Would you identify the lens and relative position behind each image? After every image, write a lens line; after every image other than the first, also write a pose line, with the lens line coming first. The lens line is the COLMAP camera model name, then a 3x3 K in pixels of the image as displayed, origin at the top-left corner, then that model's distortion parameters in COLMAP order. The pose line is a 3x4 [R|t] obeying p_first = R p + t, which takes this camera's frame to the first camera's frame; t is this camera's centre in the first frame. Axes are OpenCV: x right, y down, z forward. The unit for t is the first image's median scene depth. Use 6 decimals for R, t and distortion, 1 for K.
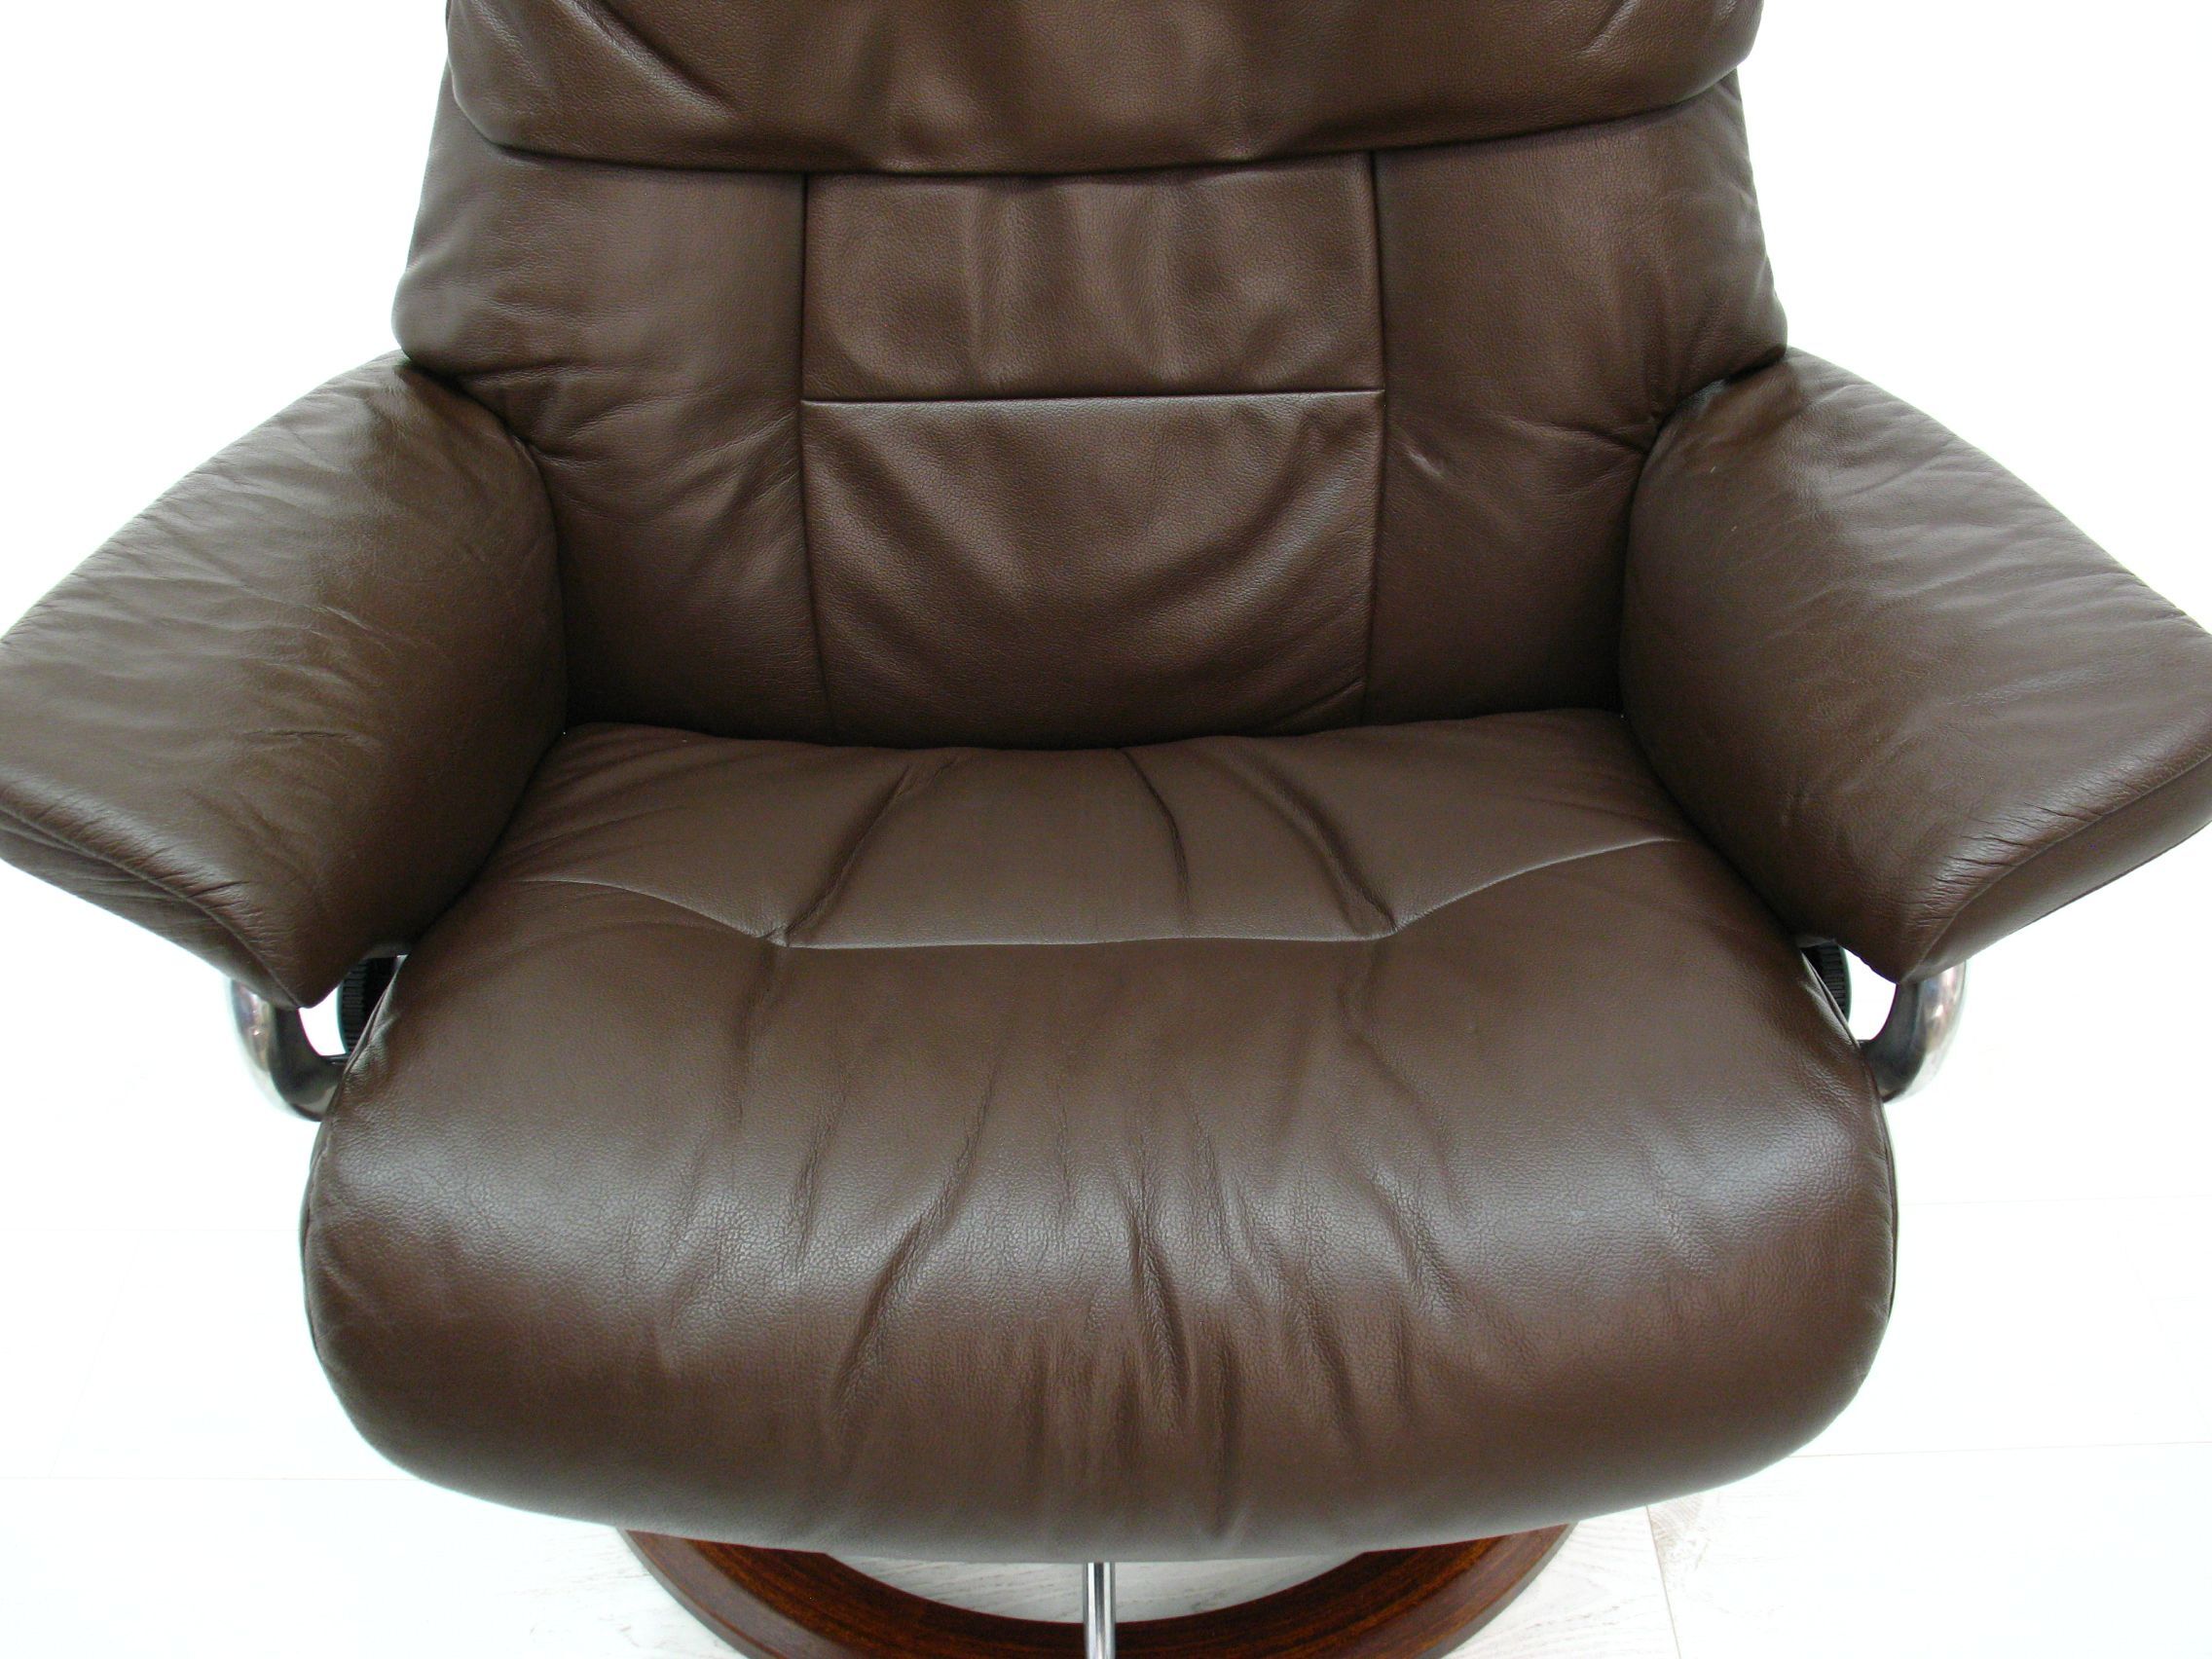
lens RADIAL K [[2342.0, 0, 1077.4], [0, 2342.0, 840.9], [0, 0, 1]] dist [-0.136374, 0.000000]
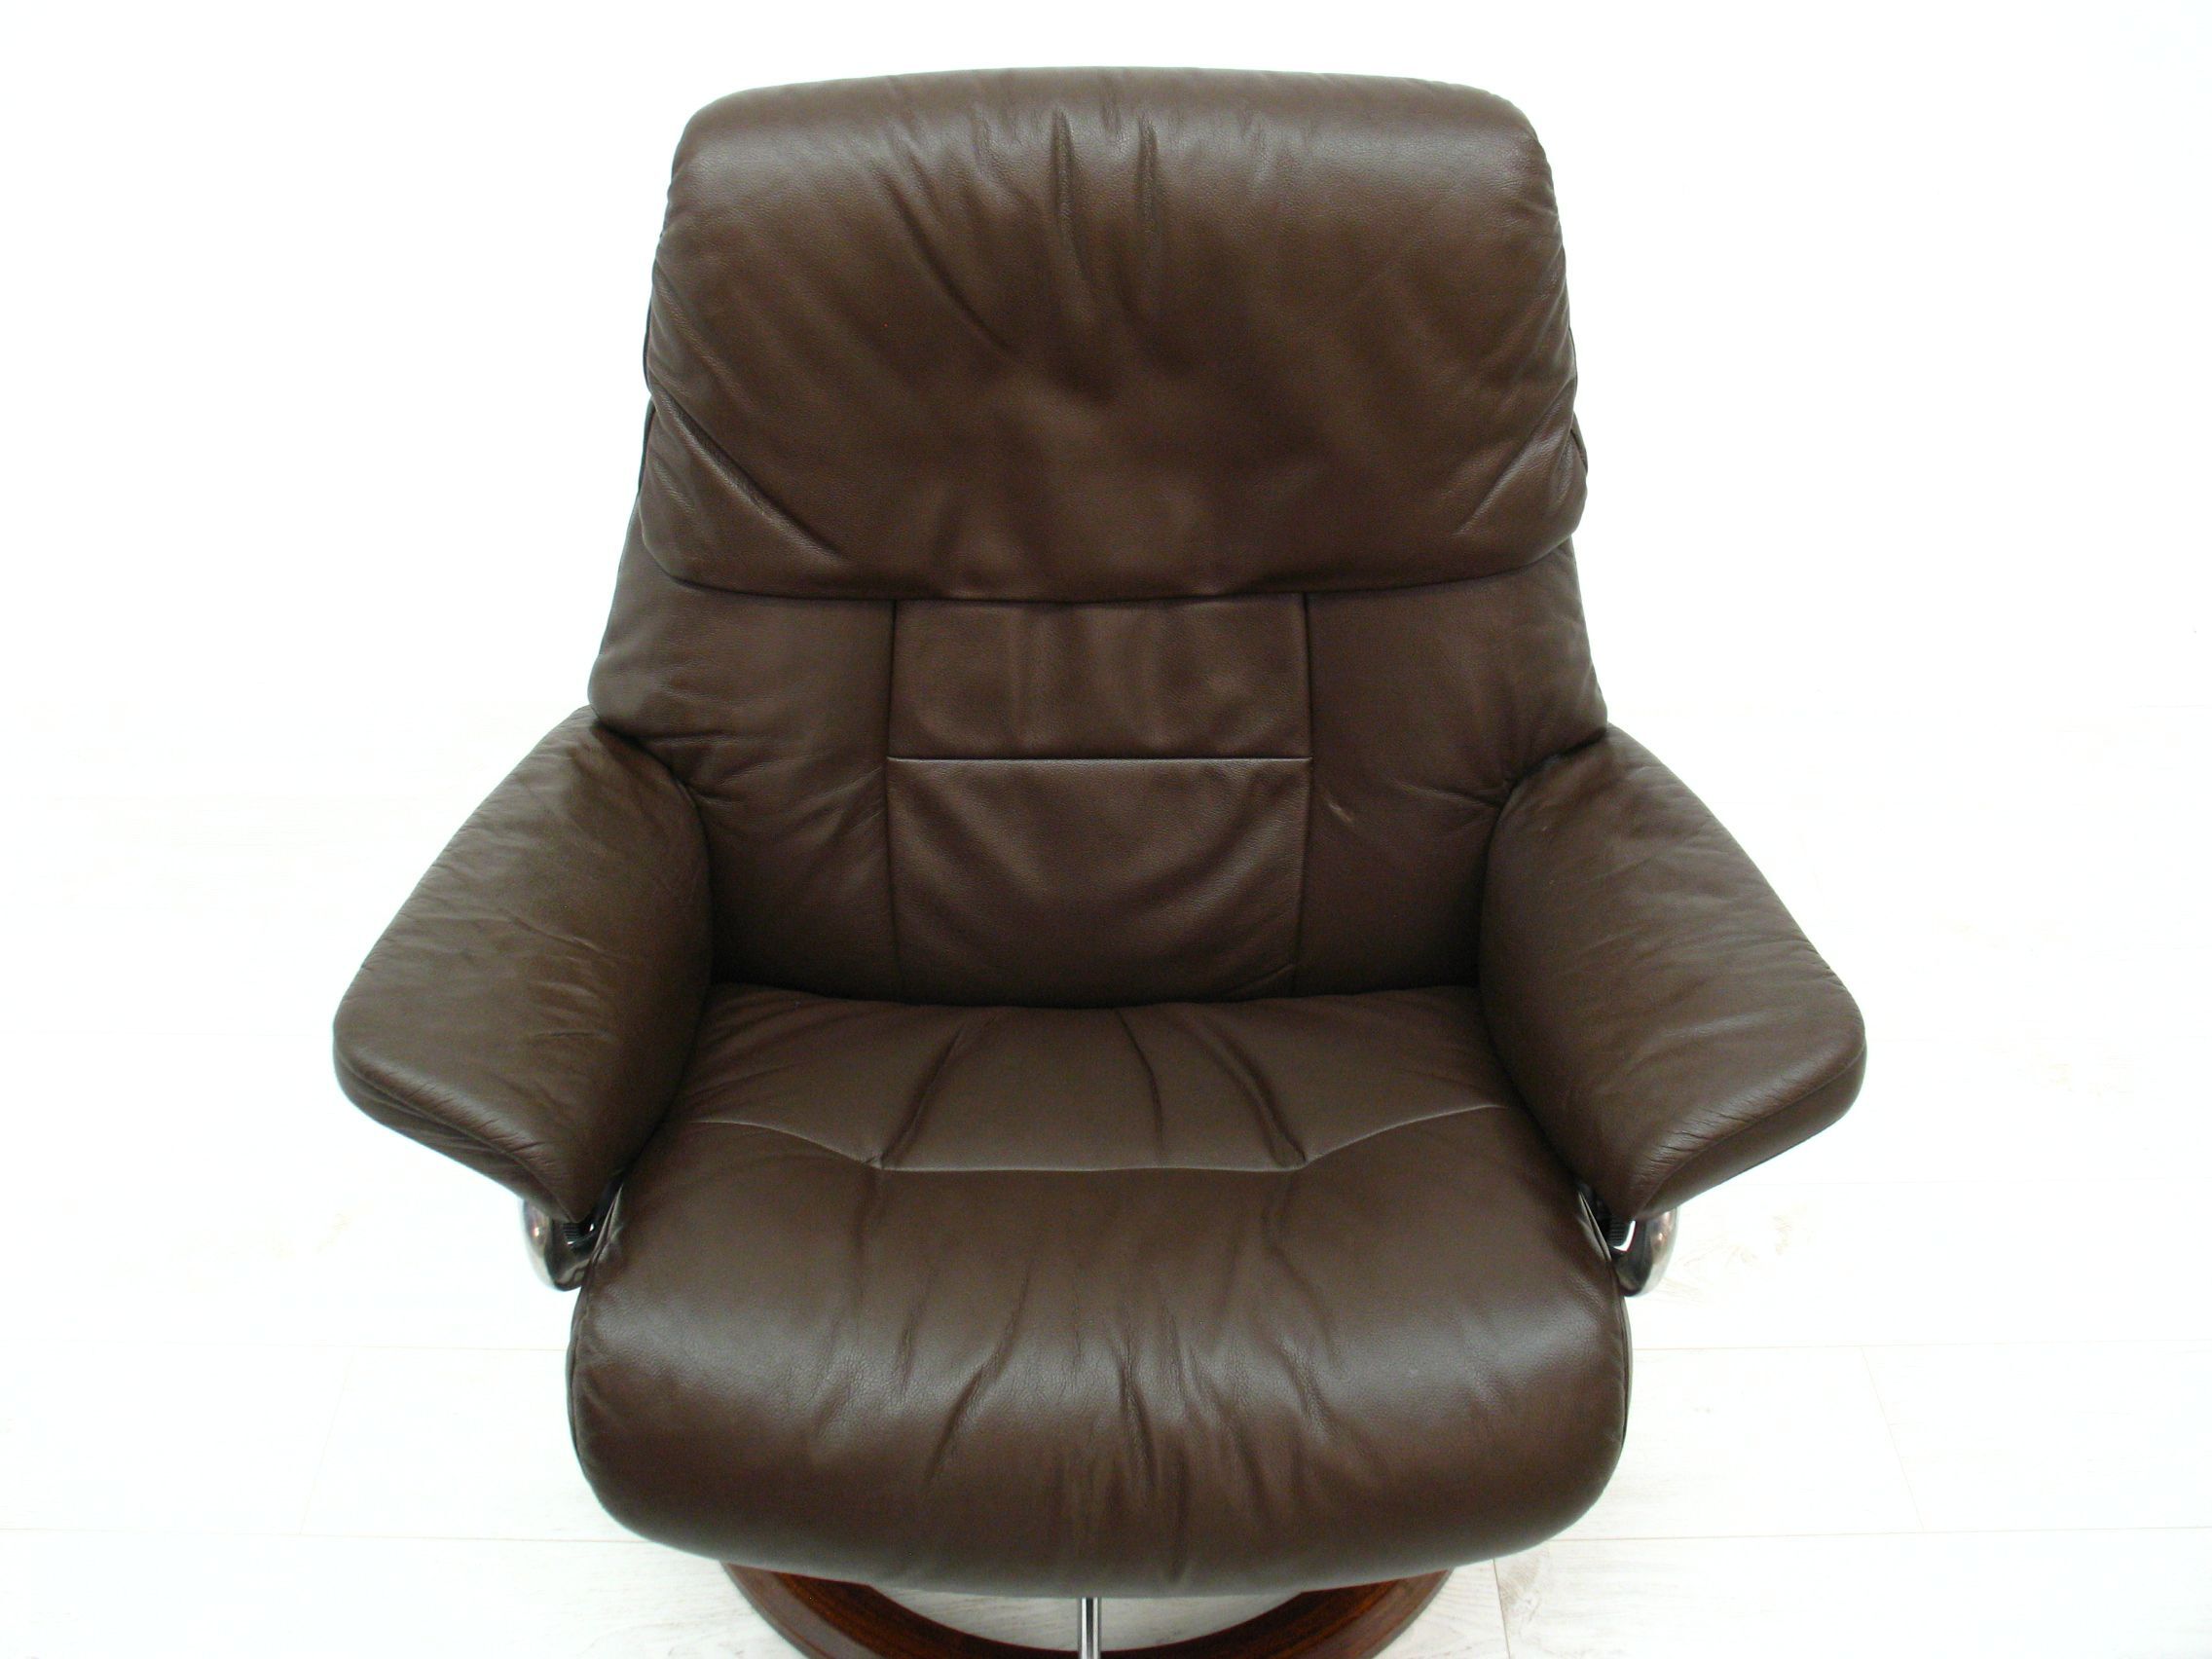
lens RADIAL K [[2342.0, 0, 1079.2], [0, 2342.0, 868.2], [0, 0, 1]] dist [-0.136374, 0.000000]
pose [[0.999808, 0.017534, 0.008754, -0.017064], [-0.017303, 0.999517, -0.025816, -0.093374], [-0.009203, 0.025660, 0.999628, -0.392420]]
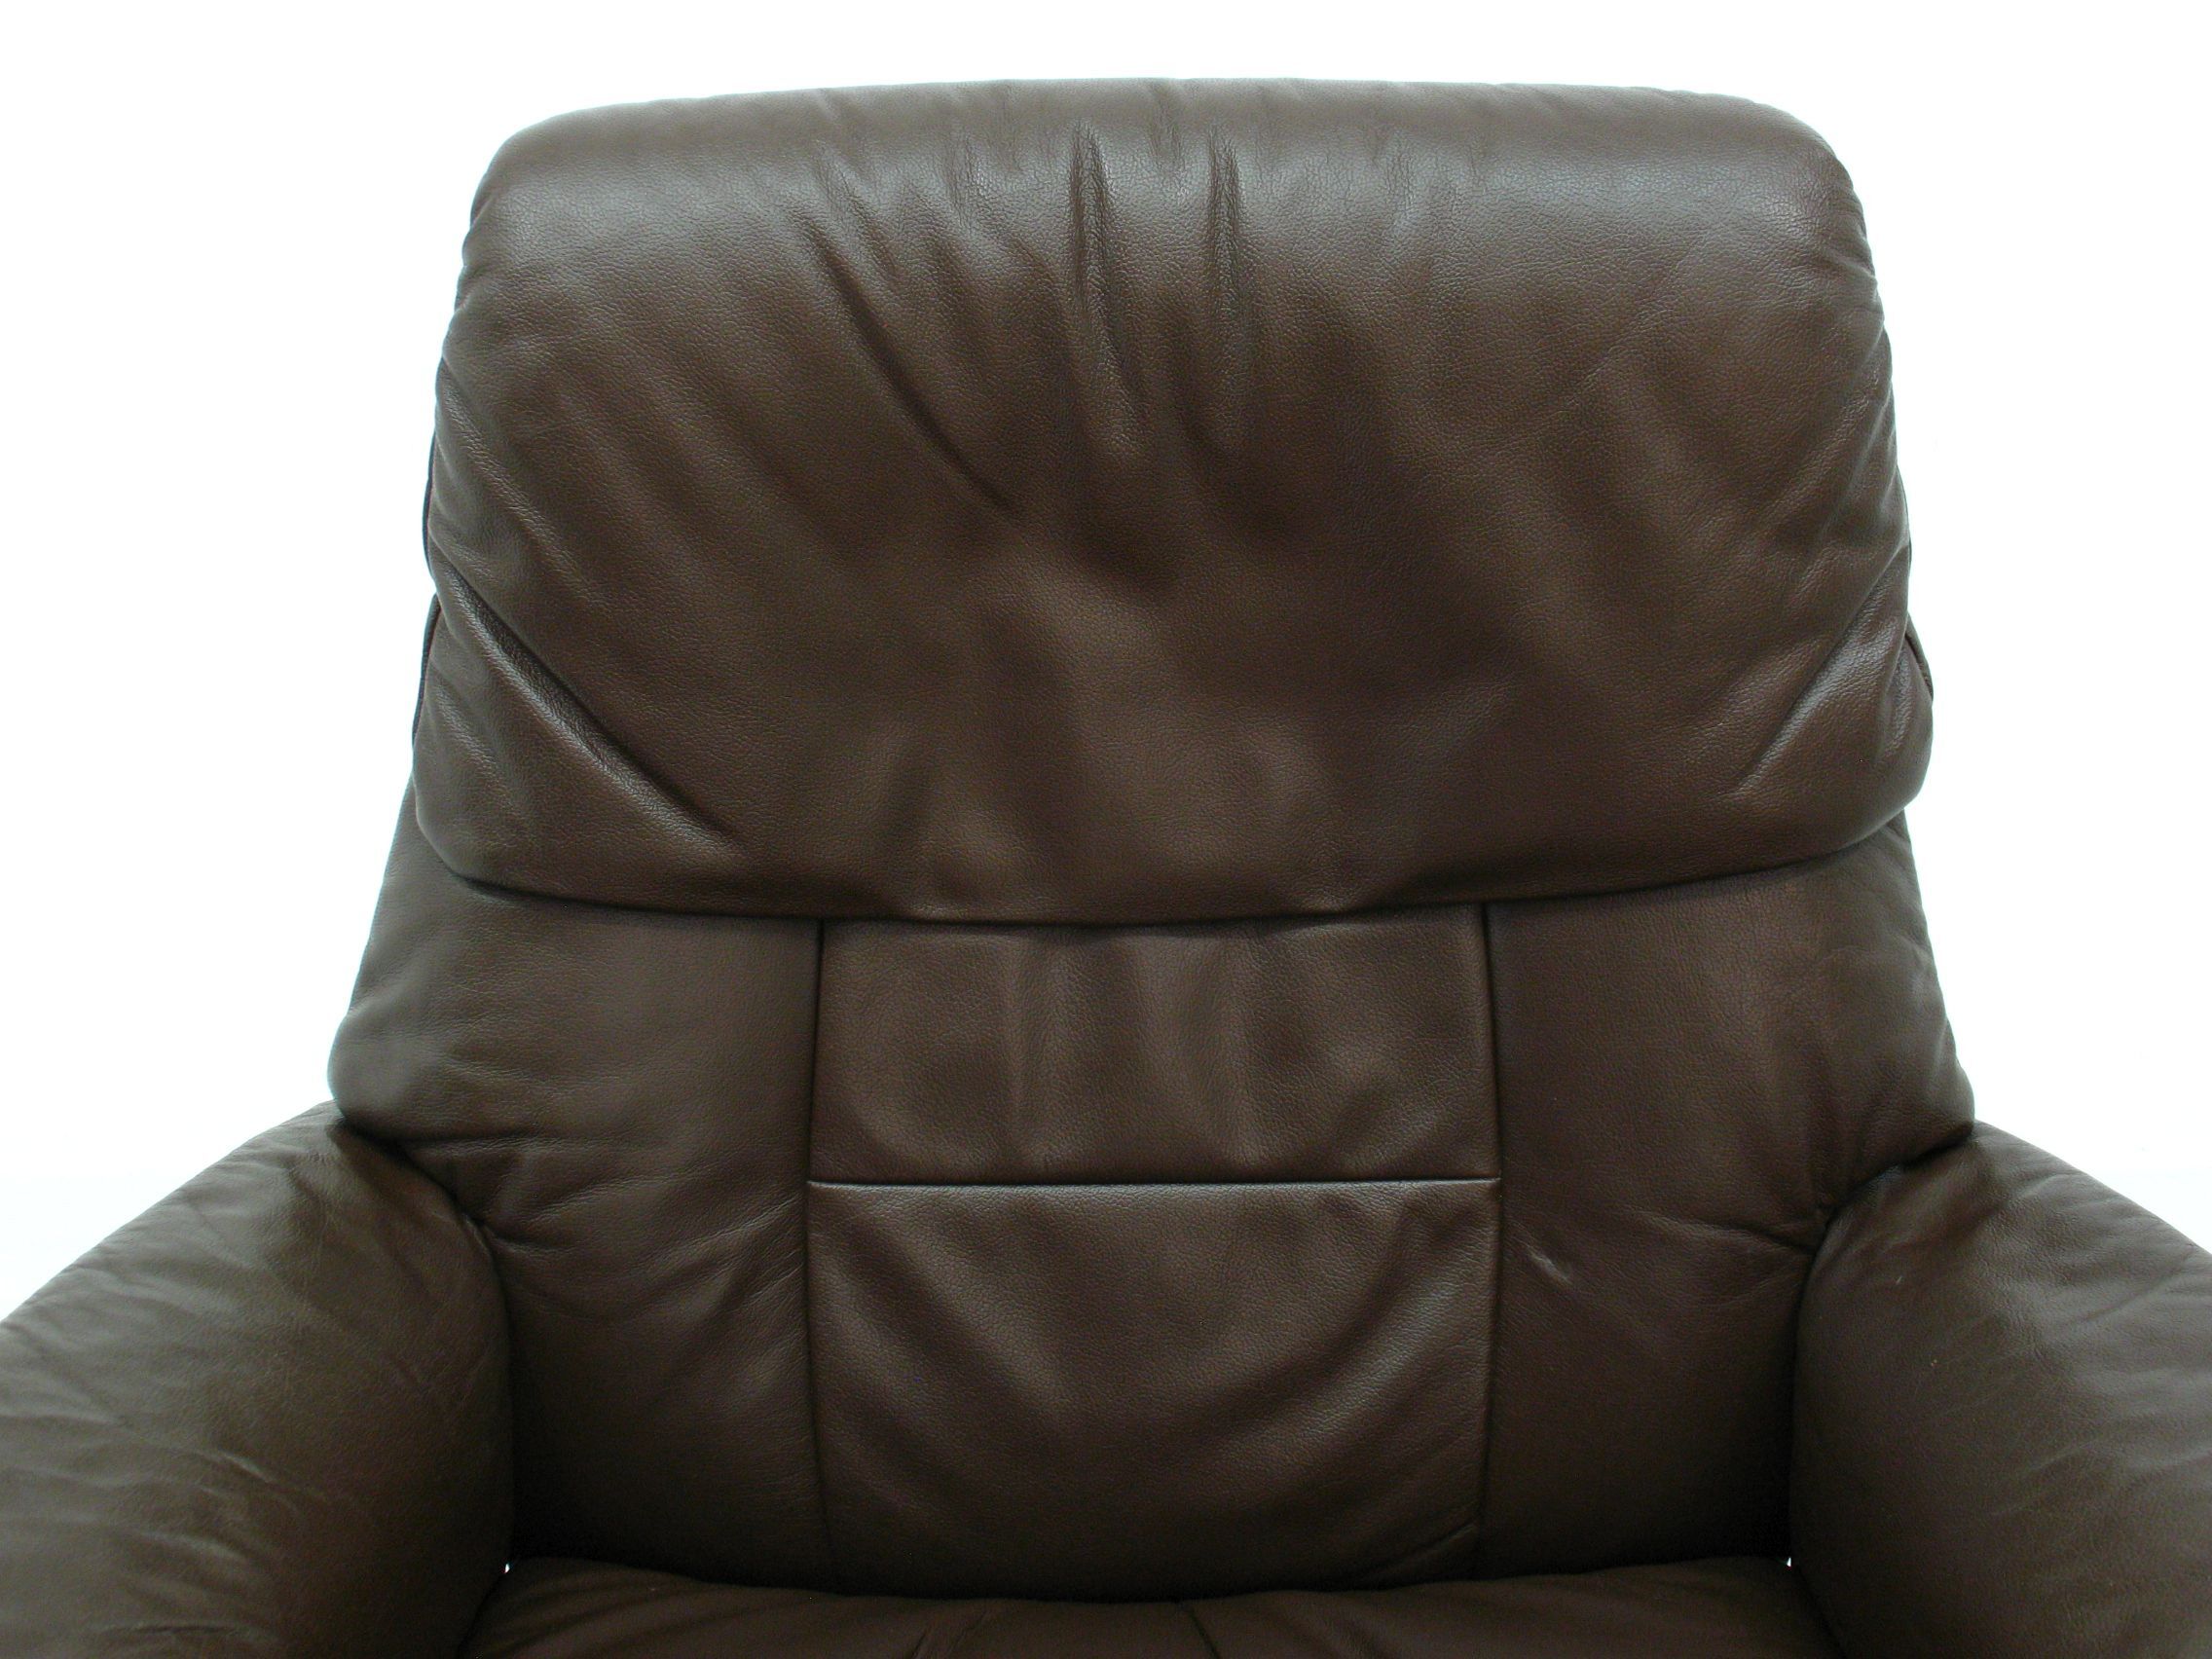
lens RADIAL K [[2618.2, 0, 1087.2], [0, 2618.2, 837.1], [0, 0, 1]] dist [-0.123049, 0.000000]
pose [[0.999905, 0.013576, -0.002522, -0.017556], [-0.013760, 0.964412, -0.264047, -0.063521], [-0.001153, 0.264056, 0.964507, 0.057881]]
